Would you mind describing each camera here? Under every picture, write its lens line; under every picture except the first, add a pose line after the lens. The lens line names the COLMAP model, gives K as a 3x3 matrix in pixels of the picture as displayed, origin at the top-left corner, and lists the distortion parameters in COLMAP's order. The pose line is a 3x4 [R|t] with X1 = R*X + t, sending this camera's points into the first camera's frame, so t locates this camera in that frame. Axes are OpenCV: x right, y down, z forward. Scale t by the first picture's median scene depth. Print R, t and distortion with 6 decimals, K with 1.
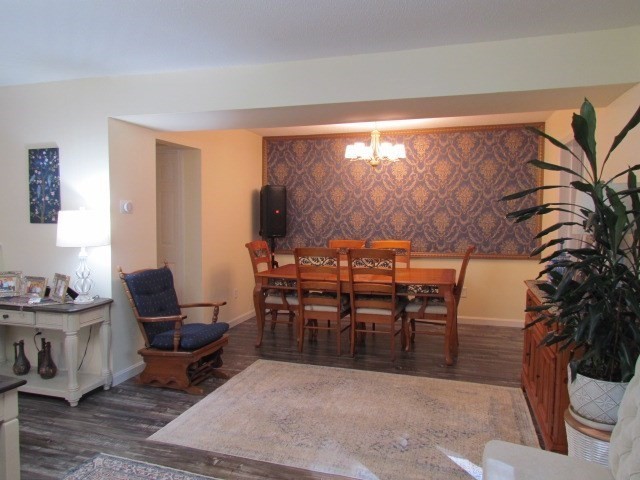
lens RADIAL K [[464.7, 0, 320.0], [0, 464.7, 246.0], [0, 0, 1]] dist [-0.009562, 0.006059]
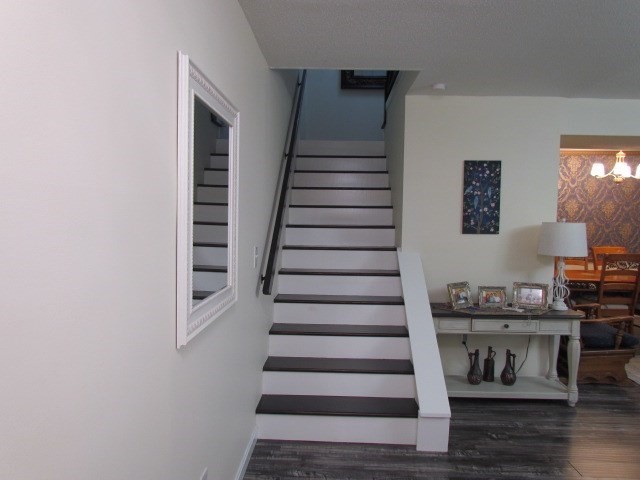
lens RADIAL K [[464.7, 0, 318.9], [0, 464.7, 244.6], [0, 0, 1]] dist [-0.009562, 0.006059]
pose [[0.959383, -0.006225, 0.282040, -1.230872], [0.008547, 0.999939, -0.007003, -0.021247], [-0.281979, 0.009129, 0.959377, 0.122081]]
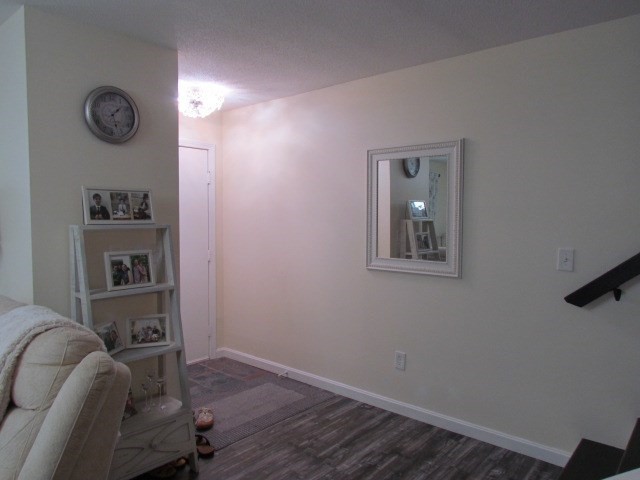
lens RADIAL K [[464.7, 0, 318.8], [0, 464.7, 239.3], [0, 0, 1]] dist [-0.009562, 0.006059]
pose [[-0.395413, 0.042881, -0.917502, -0.350470], [-0.062041, 0.995381, 0.073259, -0.067808], [0.916406, 0.085890, -0.390927, 0.784296]]
